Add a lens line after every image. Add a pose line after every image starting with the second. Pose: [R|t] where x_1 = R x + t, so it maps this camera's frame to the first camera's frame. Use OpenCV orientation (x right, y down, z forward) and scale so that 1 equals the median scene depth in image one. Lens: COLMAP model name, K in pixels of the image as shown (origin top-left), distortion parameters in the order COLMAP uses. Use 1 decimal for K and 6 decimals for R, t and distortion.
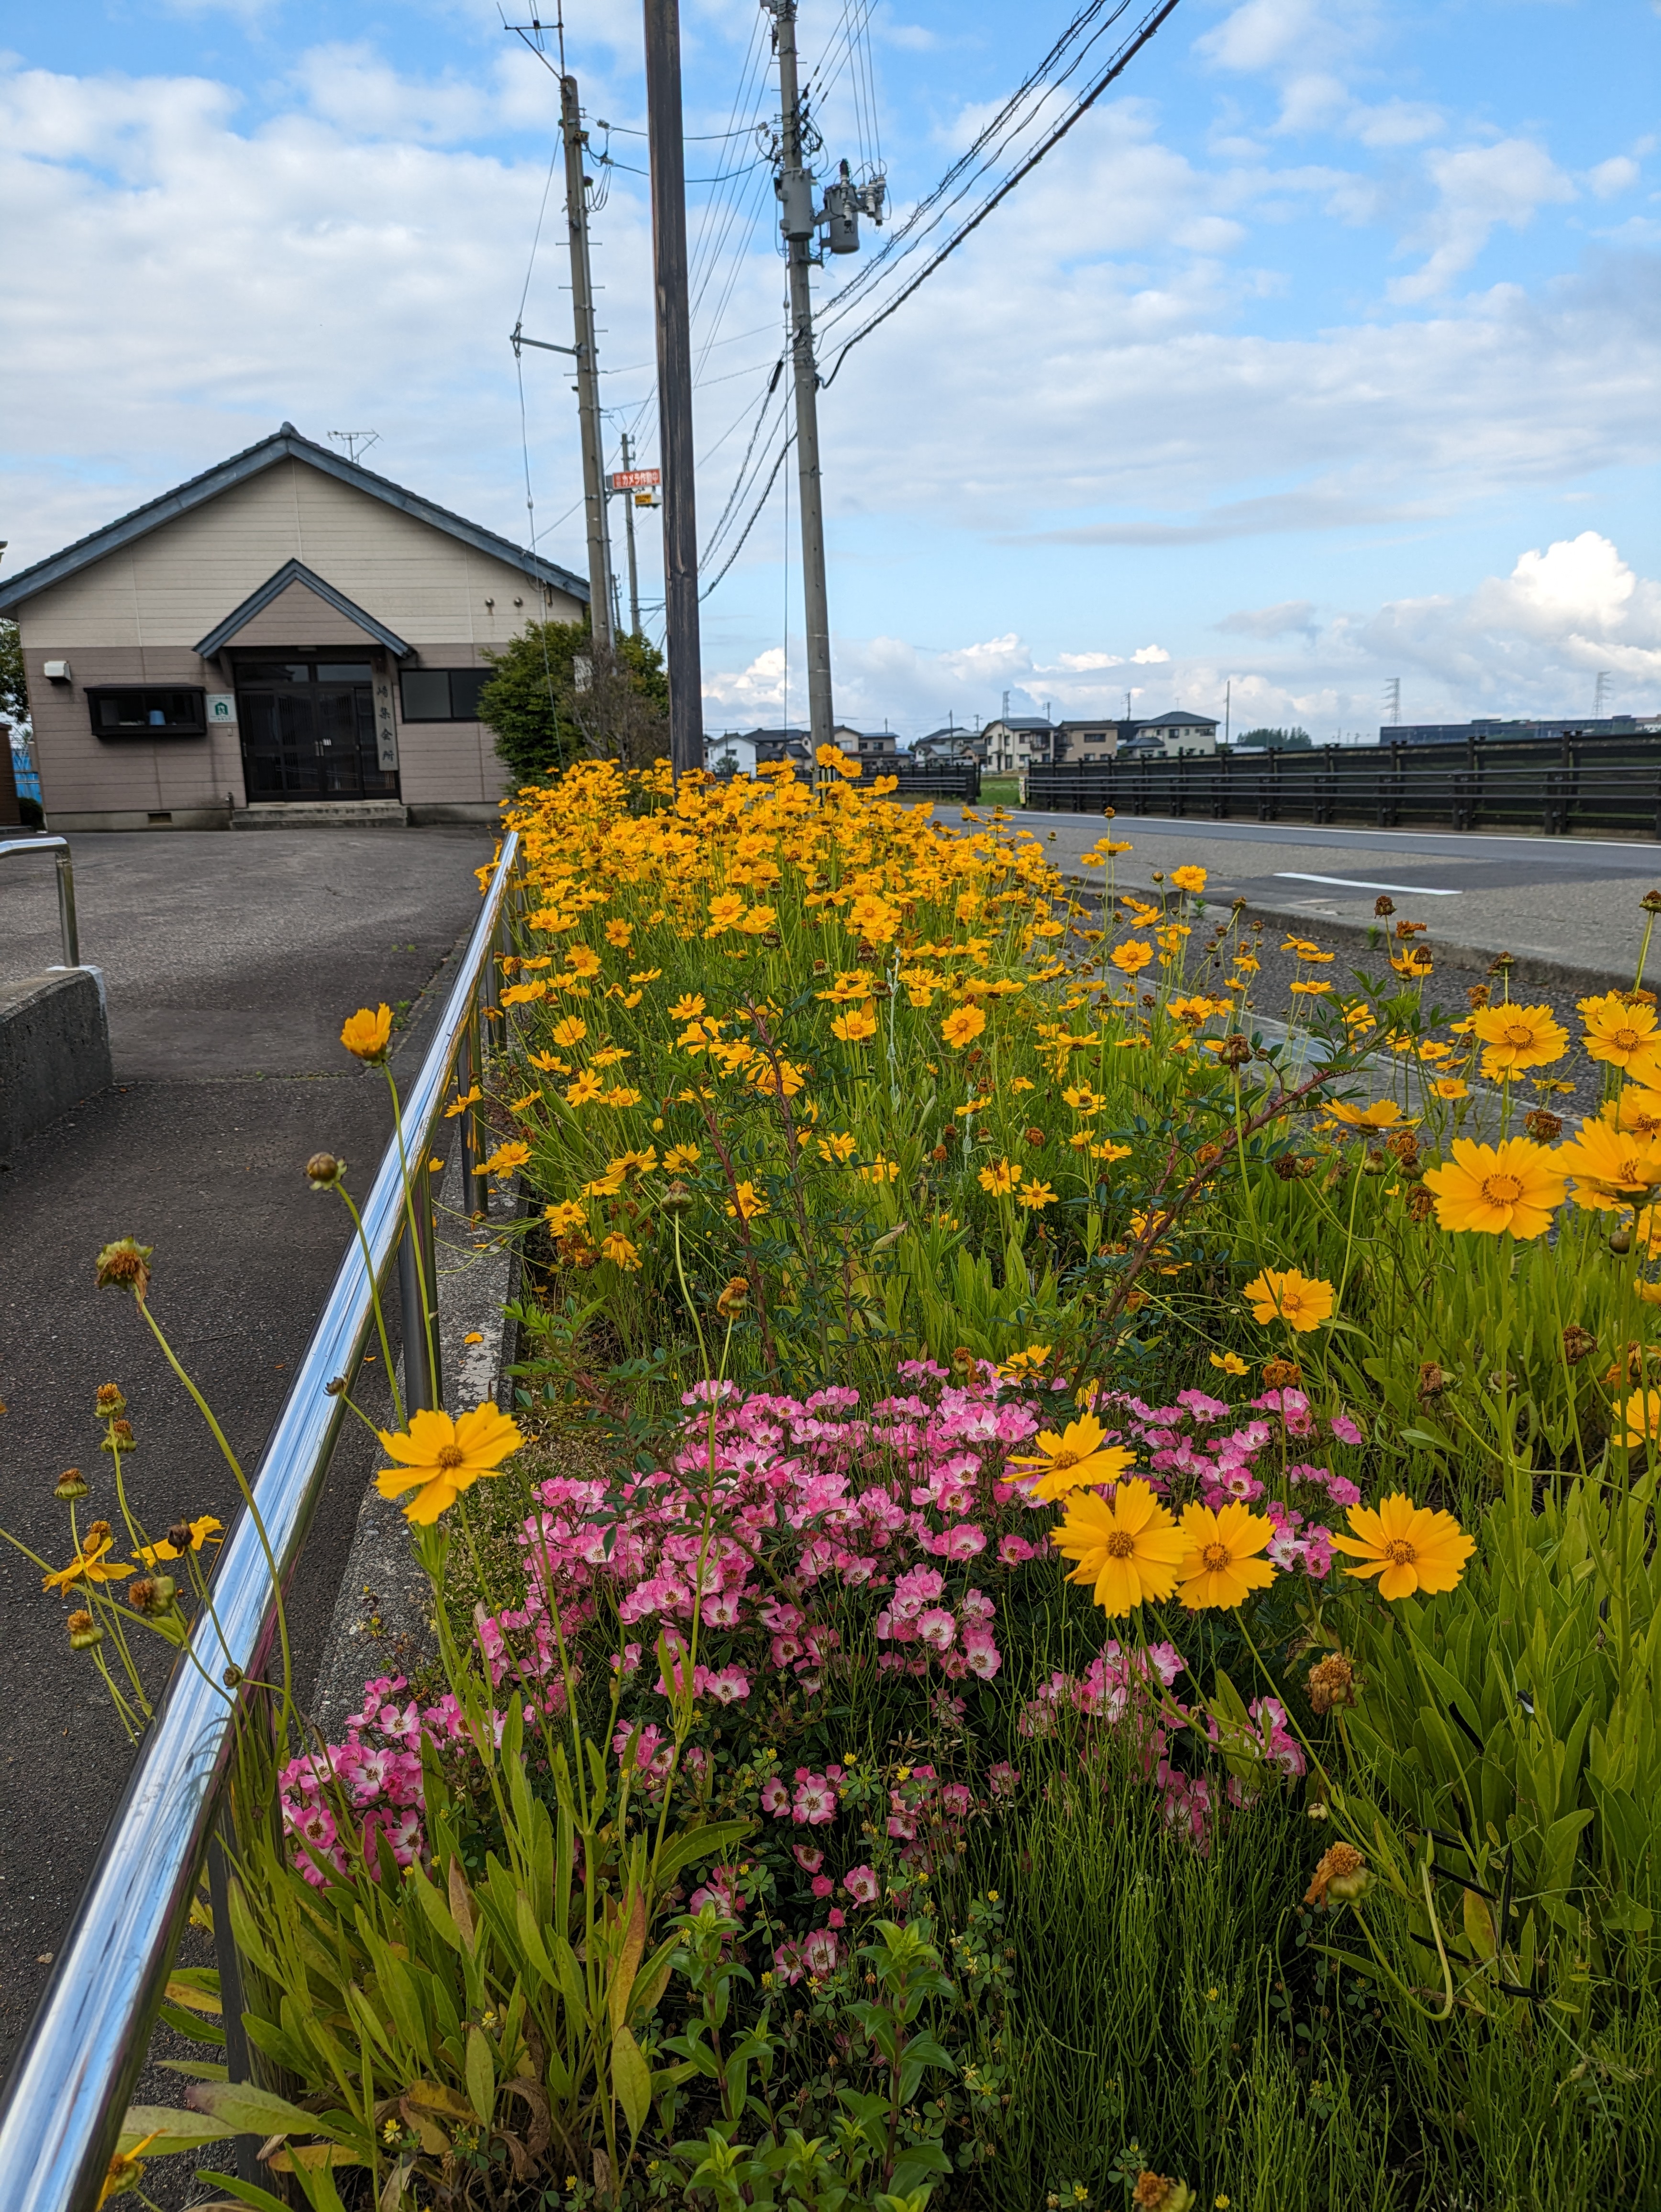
lens RADIAL K [[1652.8, 0, 830.5], [0, 1652.8, 1106.0], [0, 0, 1]] dist [-0.000748, -0.000107]
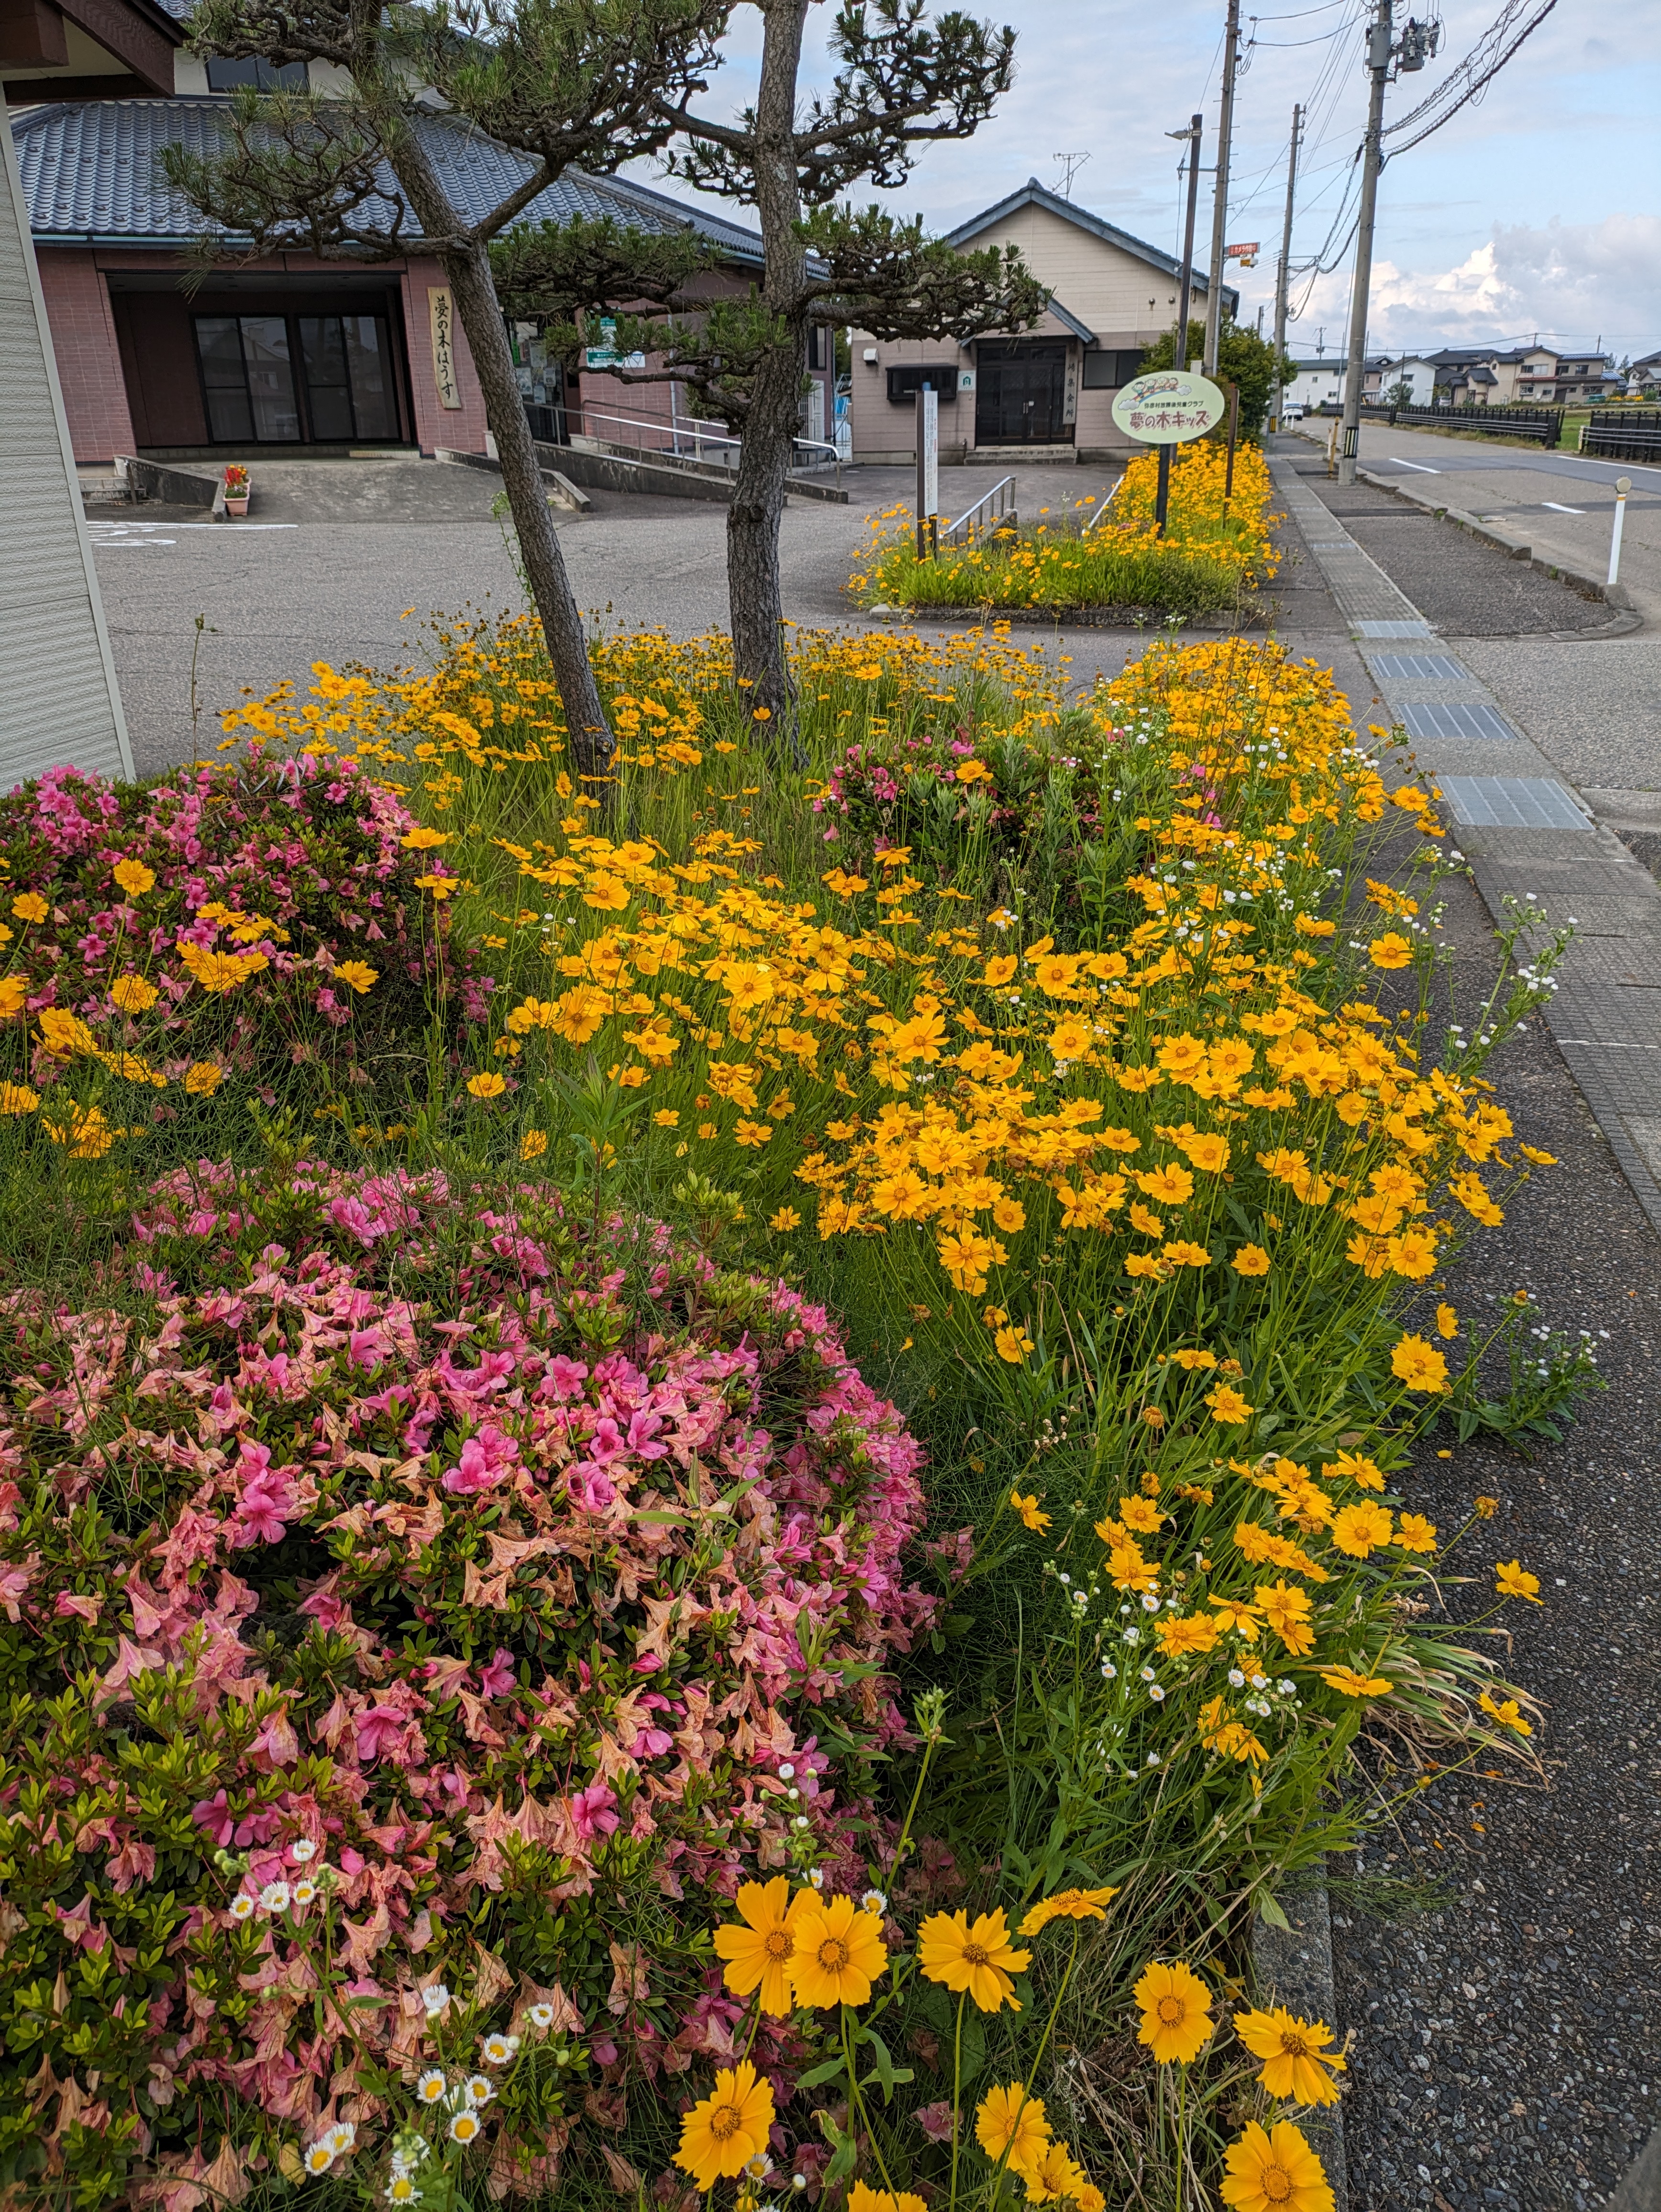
lens RADIAL K [[1596.0, 0, 782.9], [0, 1596.0, 1107.0], [0, 0, 1]] dist [0.002898, 0.001021]
pose [[0.918916, 0.162615, -0.359375, 0.116570], [-0.080592, 0.969250, 0.232508, 0.081986], [0.386133, -0.184693, 0.903764, -0.530692]]
